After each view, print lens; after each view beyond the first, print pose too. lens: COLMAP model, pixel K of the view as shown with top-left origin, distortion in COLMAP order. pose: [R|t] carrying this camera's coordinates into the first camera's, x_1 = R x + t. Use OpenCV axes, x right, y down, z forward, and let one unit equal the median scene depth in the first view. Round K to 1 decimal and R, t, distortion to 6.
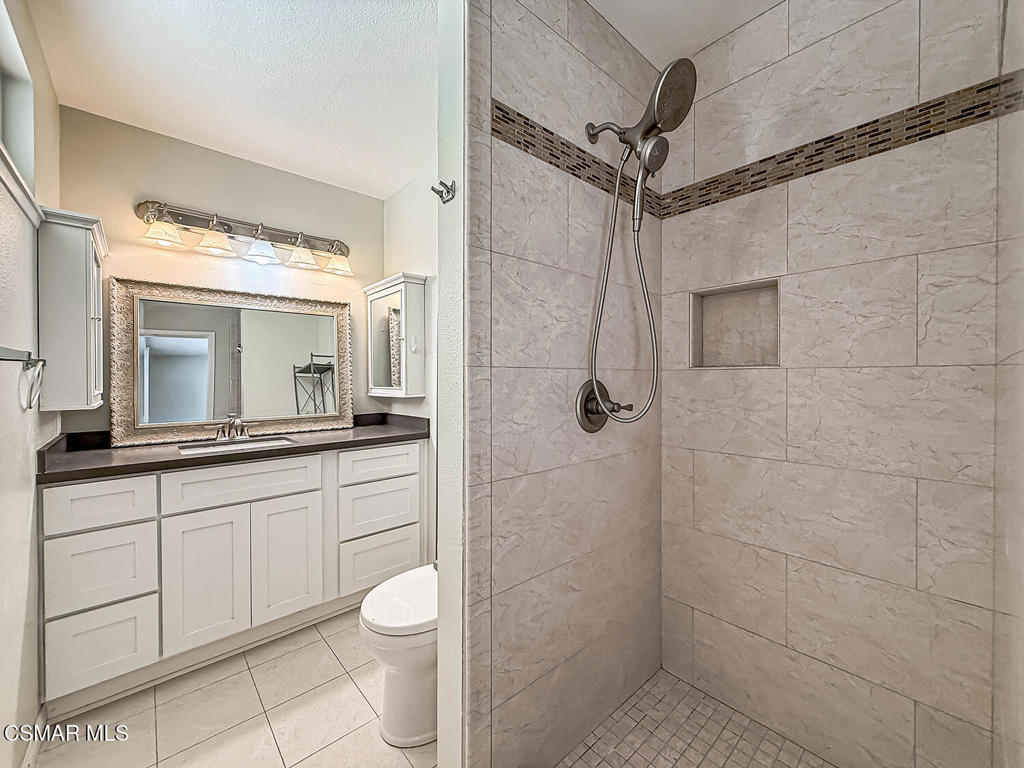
lens RADIAL K [[417.7, 0, 503.0], [0, 417.7, 377.9], [0, 0, 1]] dist [-0.000402, 0.000088]
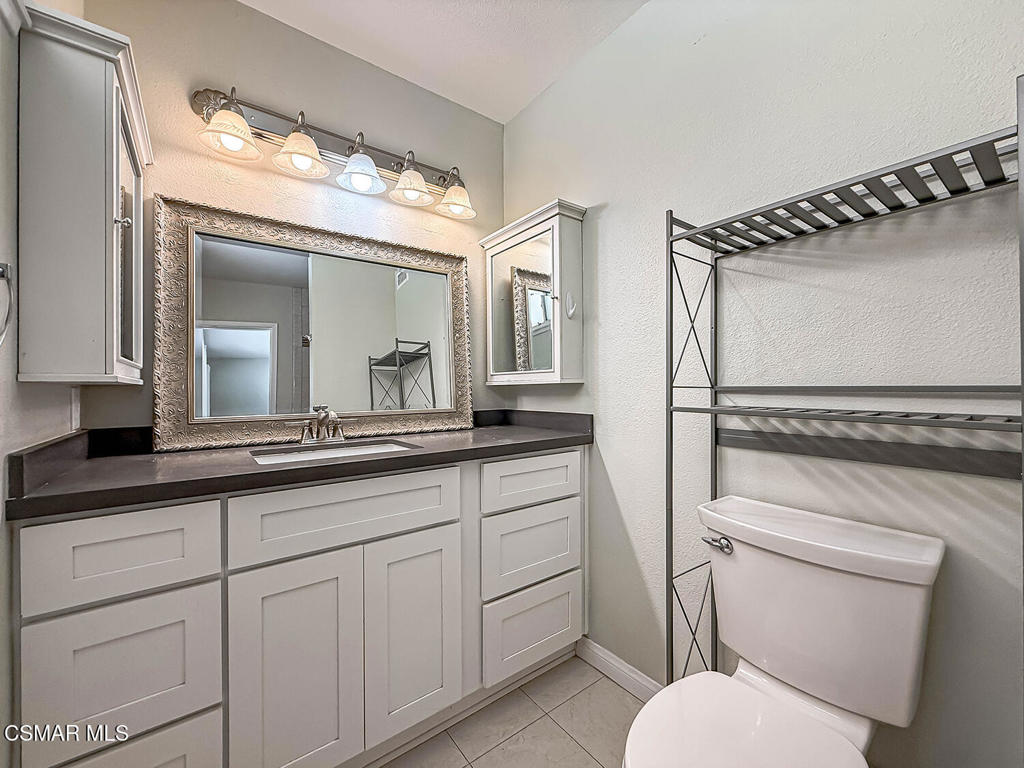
lens RADIAL K [[421.5, 0, 505.9], [0, 421.5, 382.2], [0, 0, 1]] dist [-0.000524, 0.000113]
pose [[0.996469, -0.003305, -0.083893, -0.294425], [0.002311, 0.999926, -0.011943, 0.058811], [0.083927, 0.011707, 0.996403, 0.342319]]
